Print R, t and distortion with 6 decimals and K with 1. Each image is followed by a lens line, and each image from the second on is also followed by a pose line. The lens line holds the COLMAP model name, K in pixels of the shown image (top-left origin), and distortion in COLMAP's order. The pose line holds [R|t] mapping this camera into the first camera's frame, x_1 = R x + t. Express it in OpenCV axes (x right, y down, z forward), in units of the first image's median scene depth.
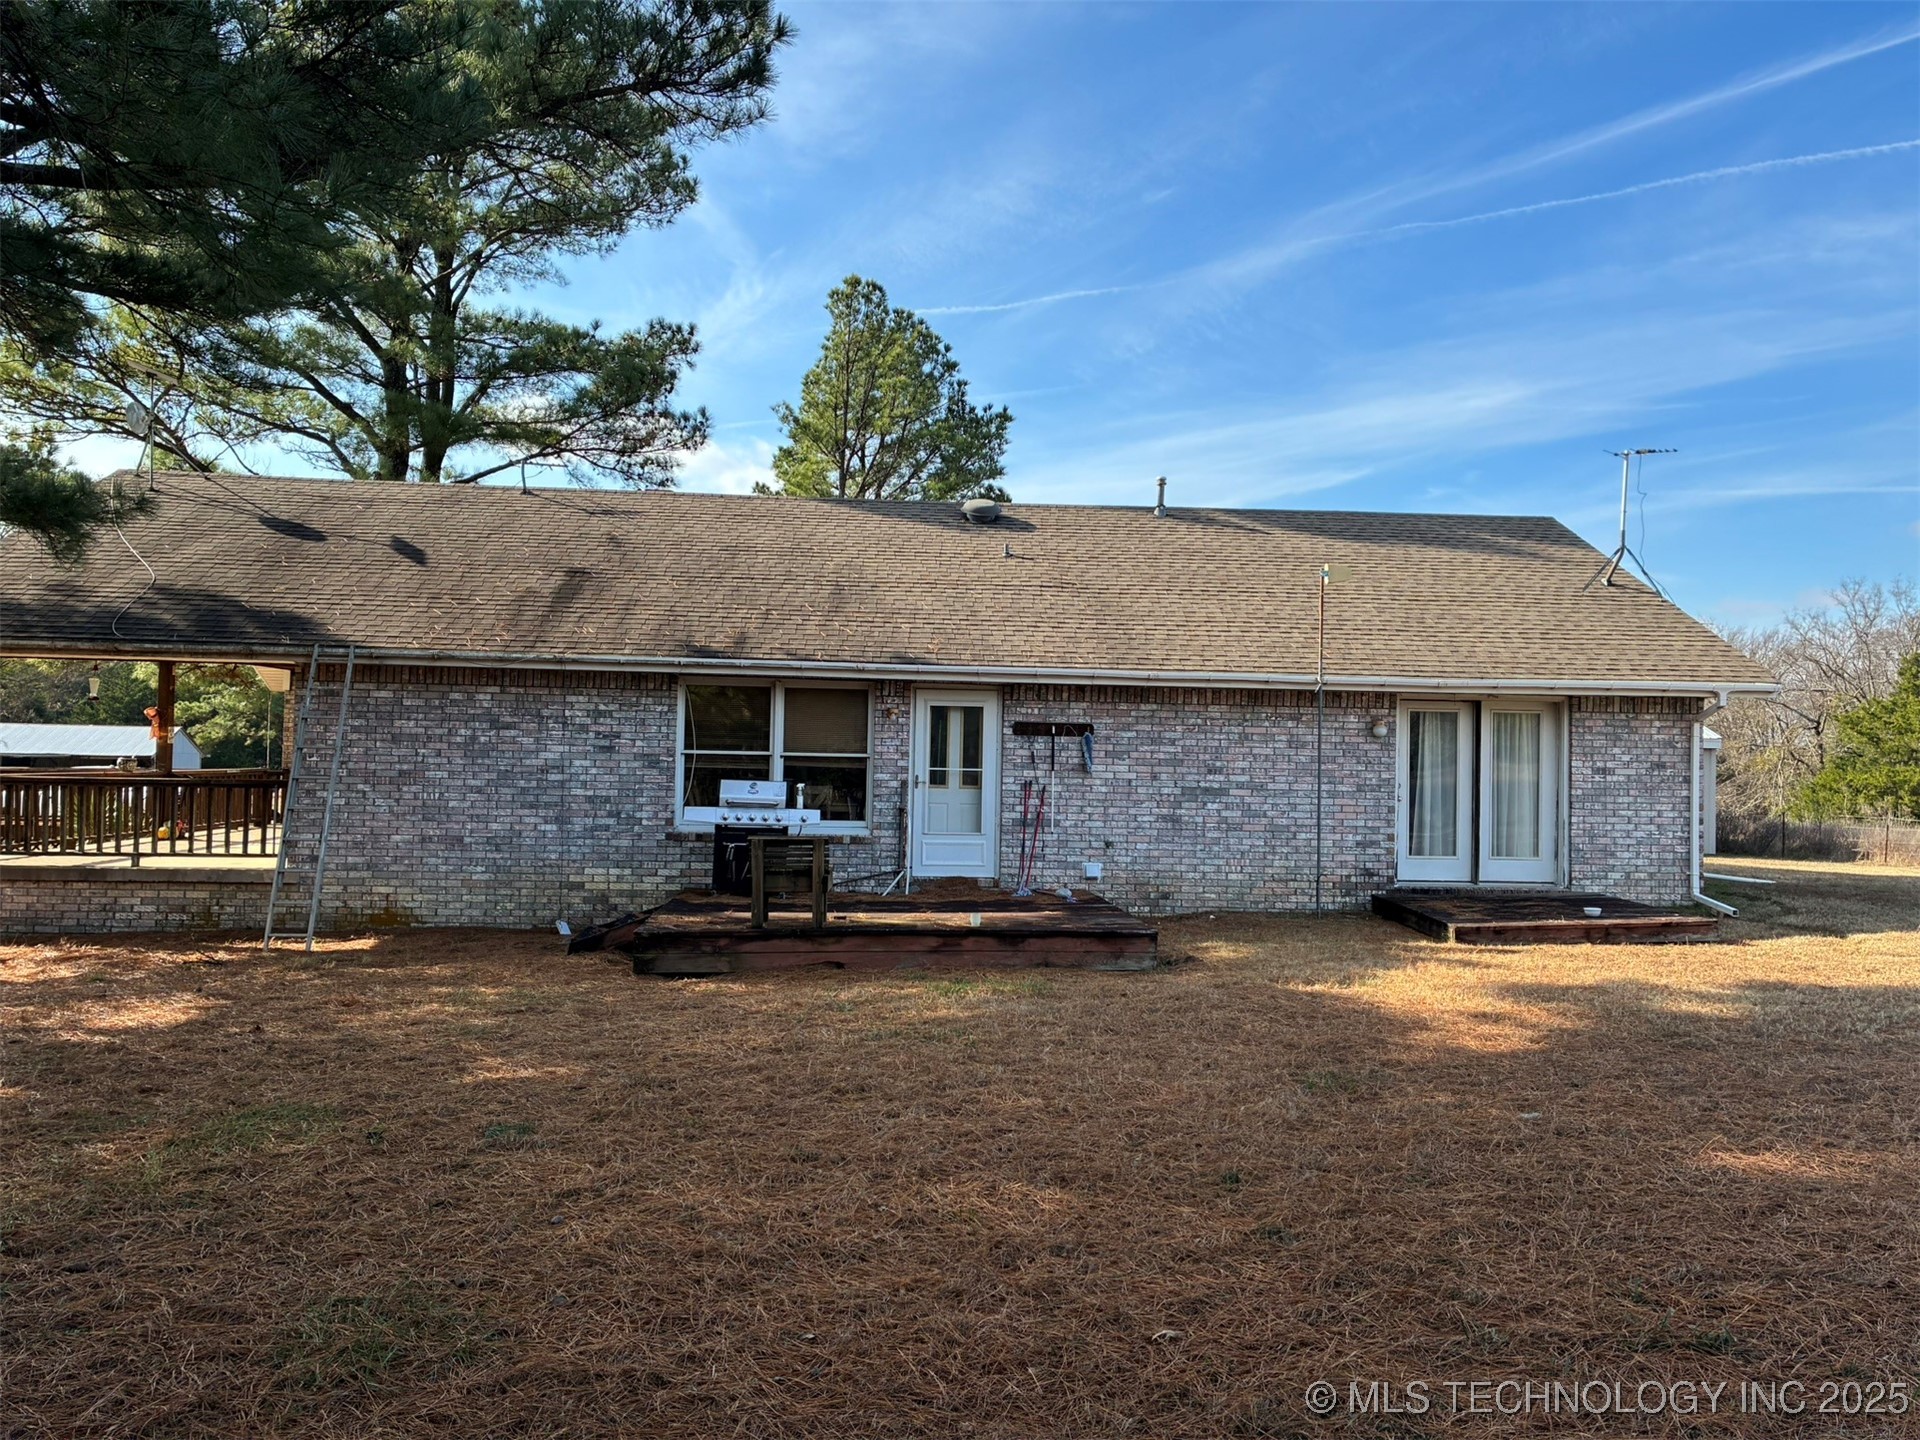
lens RADIAL K [[1391.8, 0, 960.0], [0, 1391.8, 720.0], [0, 0, 1]] dist [0.058048, -0.091437]
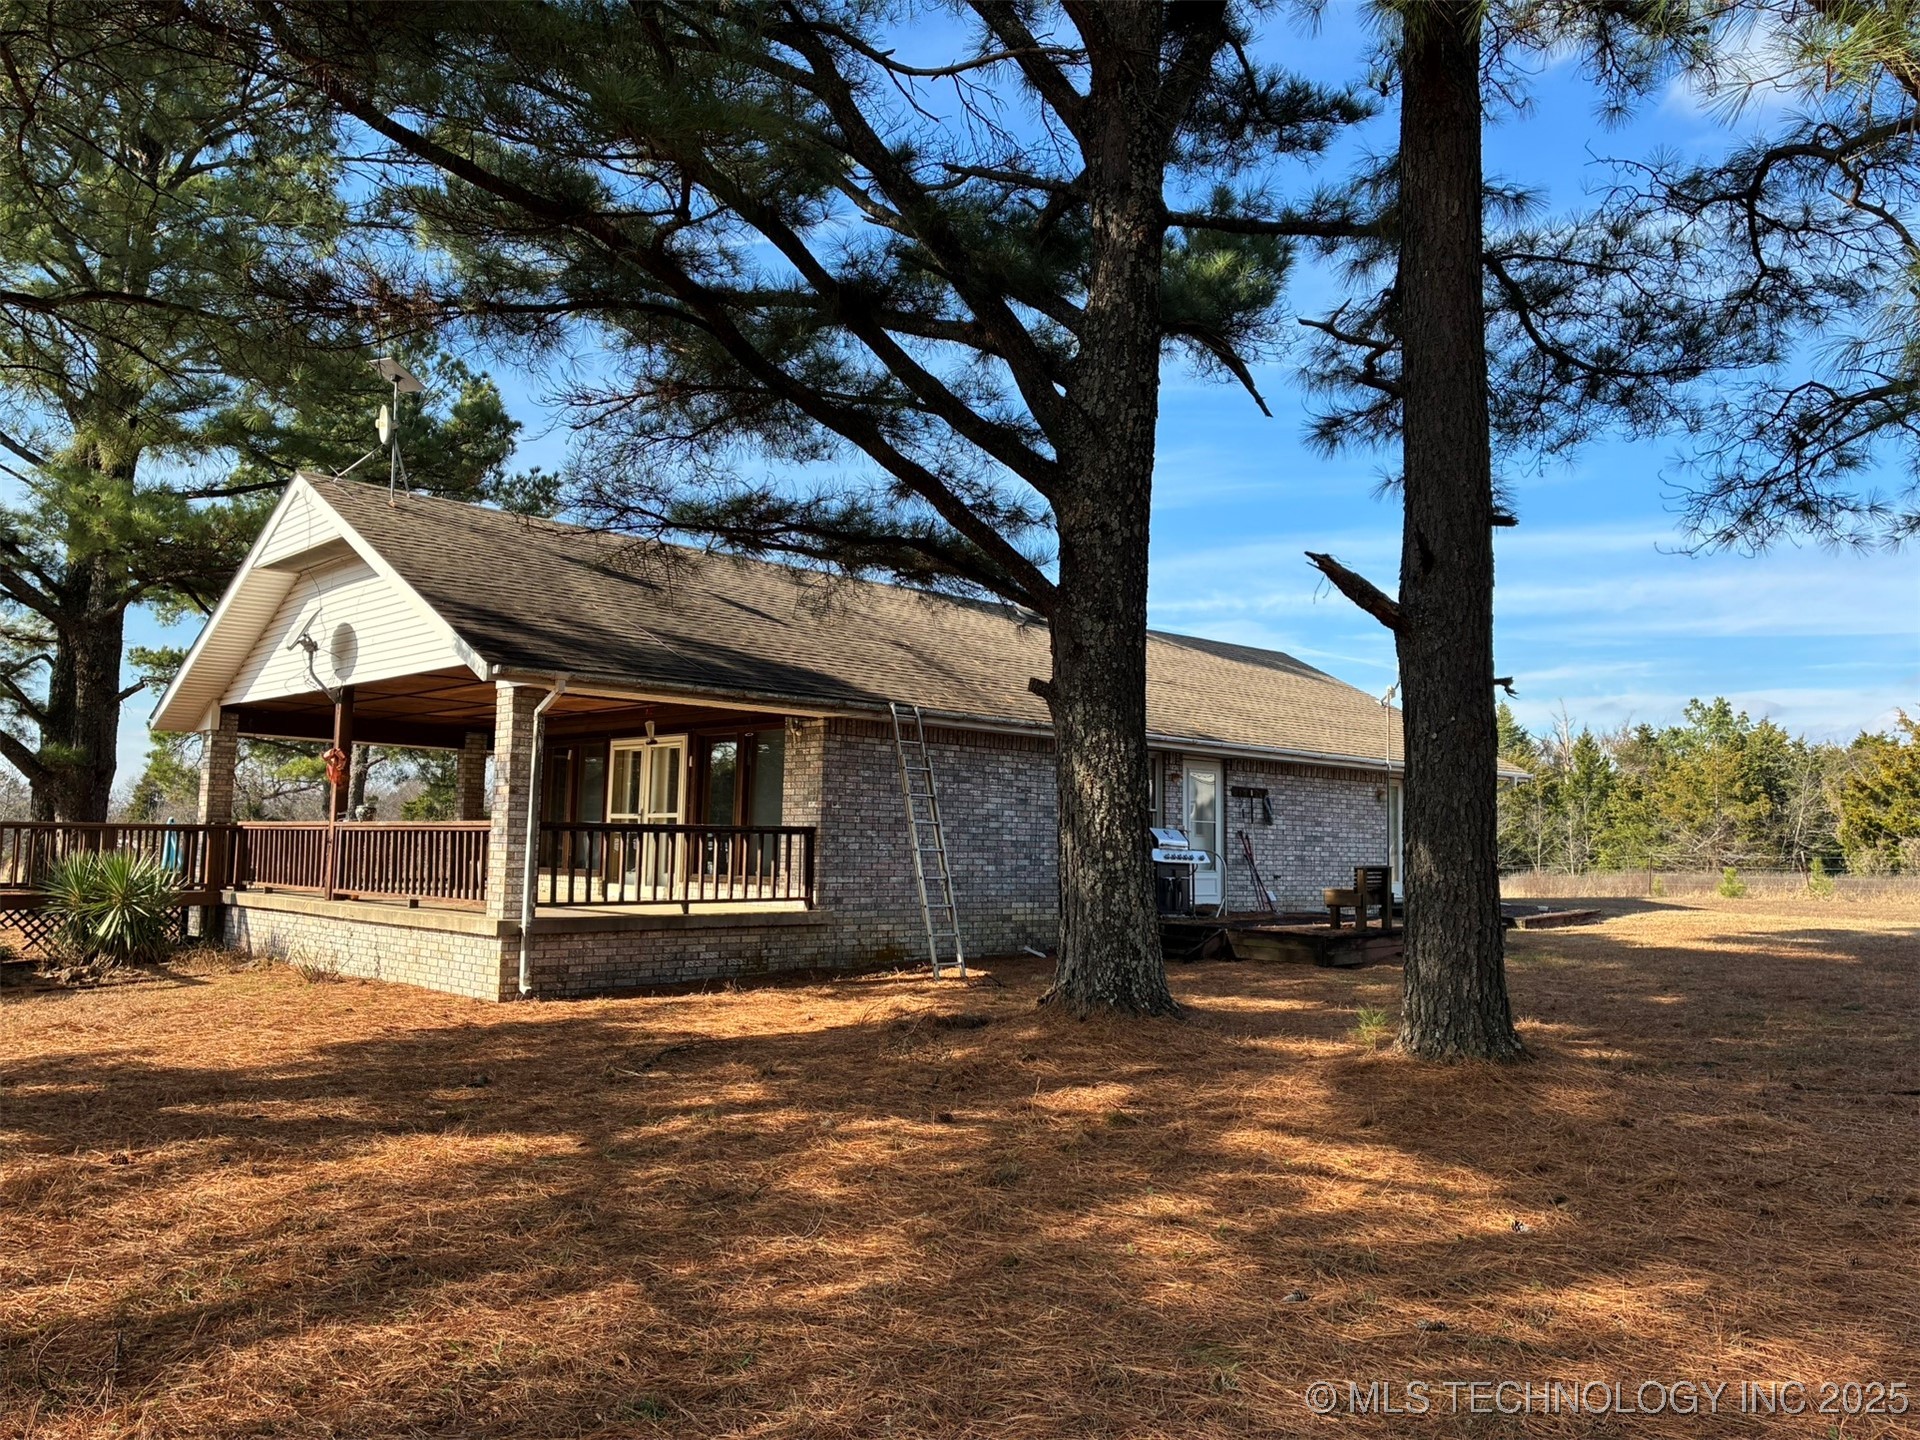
lens RADIAL K [[1391.8, 0, 960.0], [0, 1391.8, 720.0], [0, 0, 1]] dist [0.058048, -0.091437]
pose [[0.777501, 0.053836, 0.626573, -1.043811], [-0.036091, 0.998507, -0.041009, 0.002077], [-0.627845, 0.009271, 0.778283, 0.114762]]
